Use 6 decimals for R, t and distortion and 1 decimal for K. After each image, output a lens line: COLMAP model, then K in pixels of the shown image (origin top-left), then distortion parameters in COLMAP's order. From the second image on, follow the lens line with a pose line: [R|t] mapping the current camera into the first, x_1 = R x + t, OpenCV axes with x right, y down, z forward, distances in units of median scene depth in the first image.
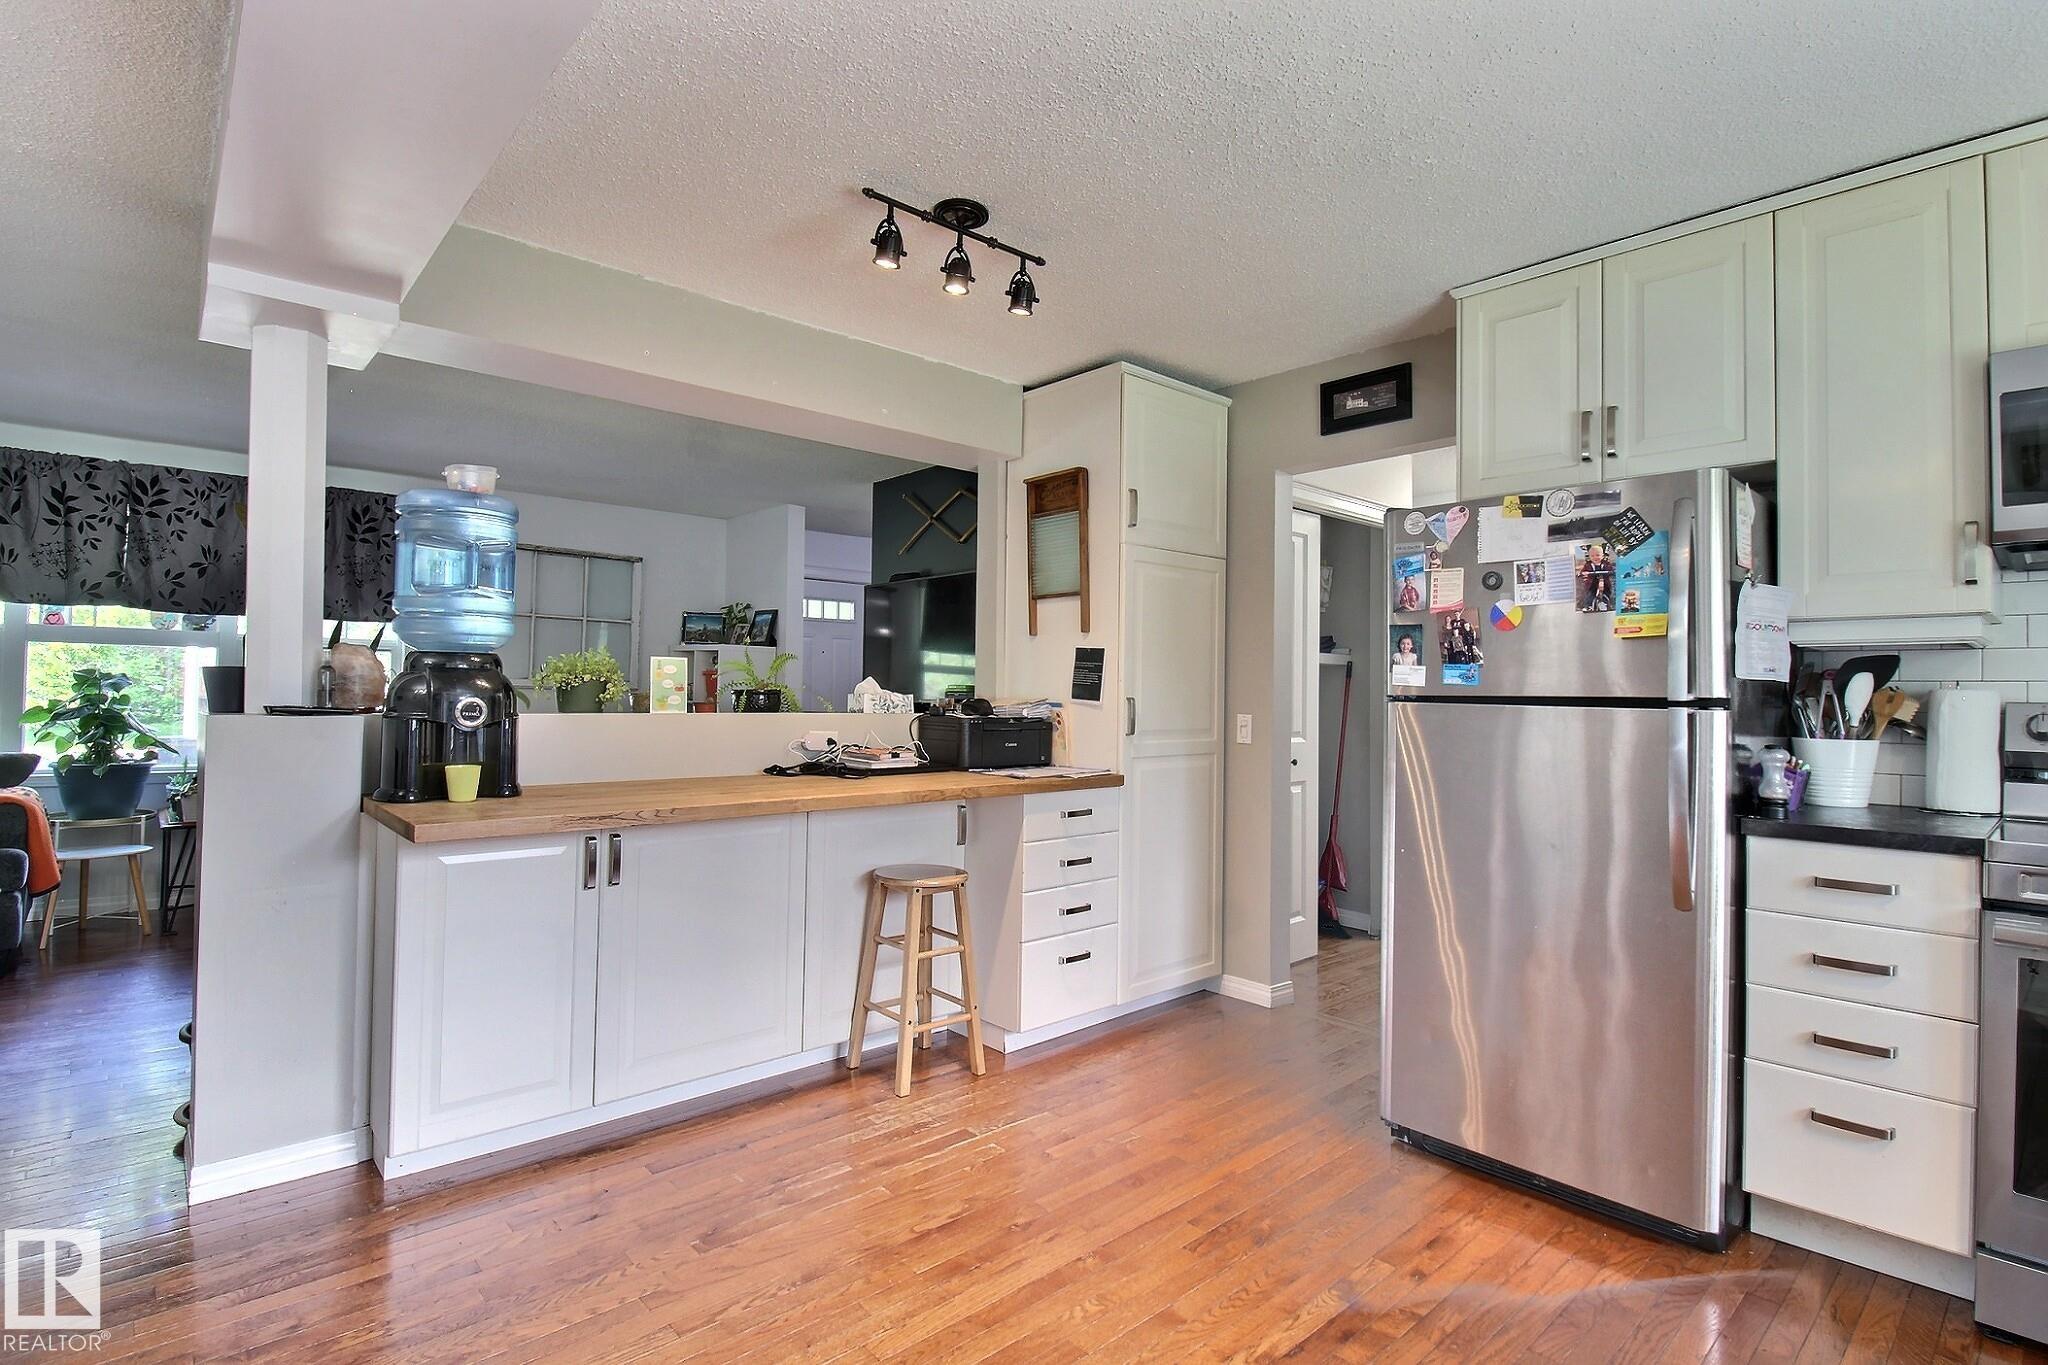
lens RADIAL K [[999.4, 0, 1023.6], [0, 999.4, 676.1], [0, 0, 1]] dist [-0.011578, -0.004559]
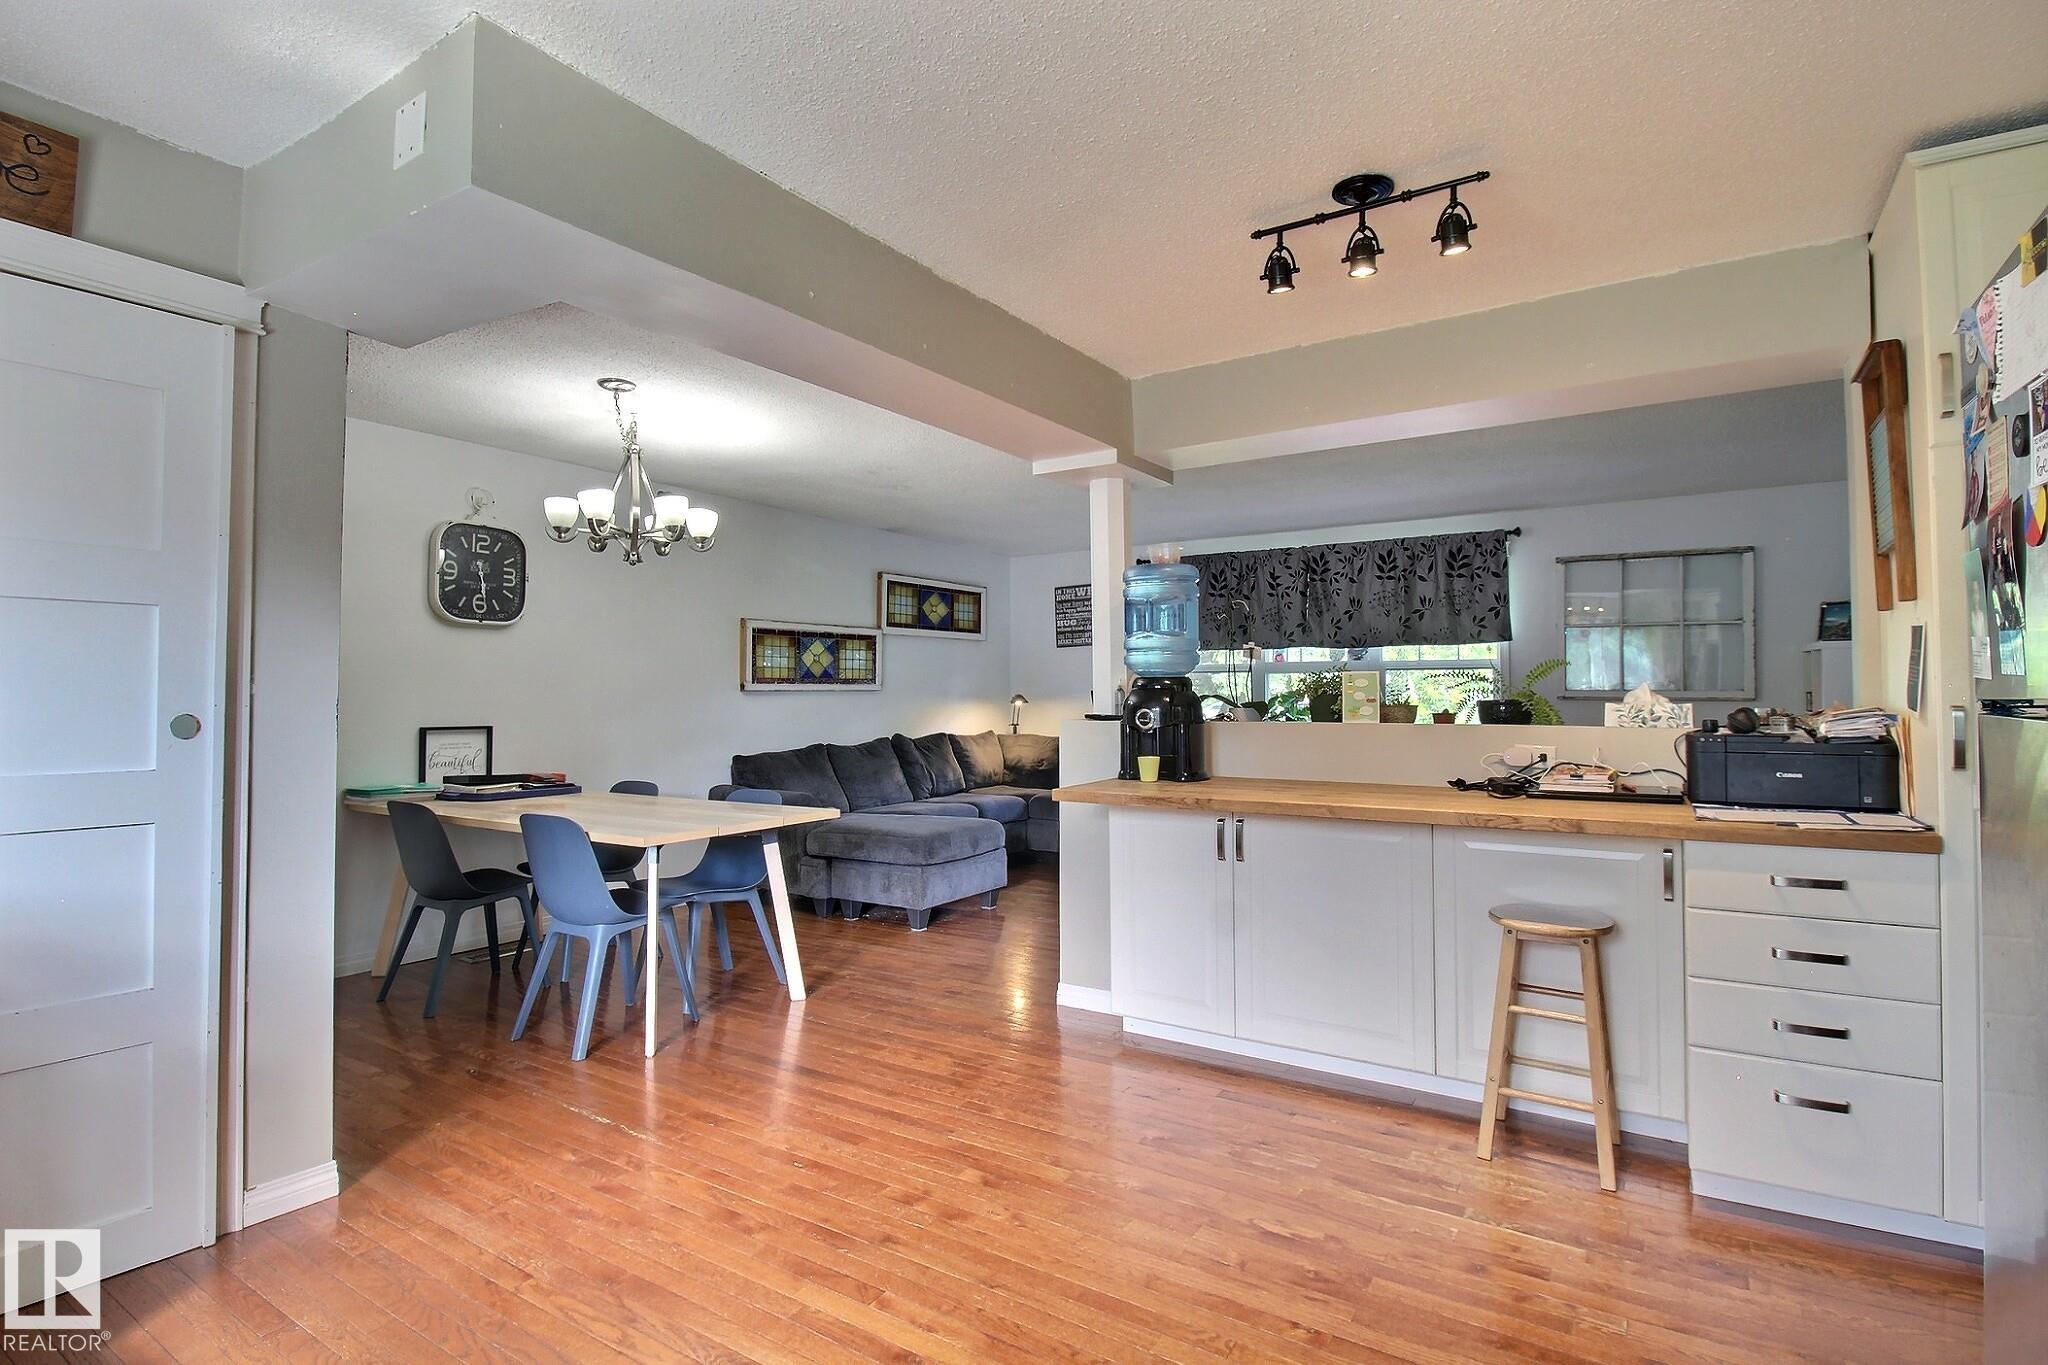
lens RADIAL K [[999.4, 0, 1024.7], [0, 999.4, 680.0], [0, 0, 1]] dist [-0.011578, -0.004559]
pose [[0.249529, -0.031656, -0.967850, 0.399577], [0.023554, 0.999368, -0.026614, 0.006598], [0.968081, -0.016155, 0.250117, 0.242460]]
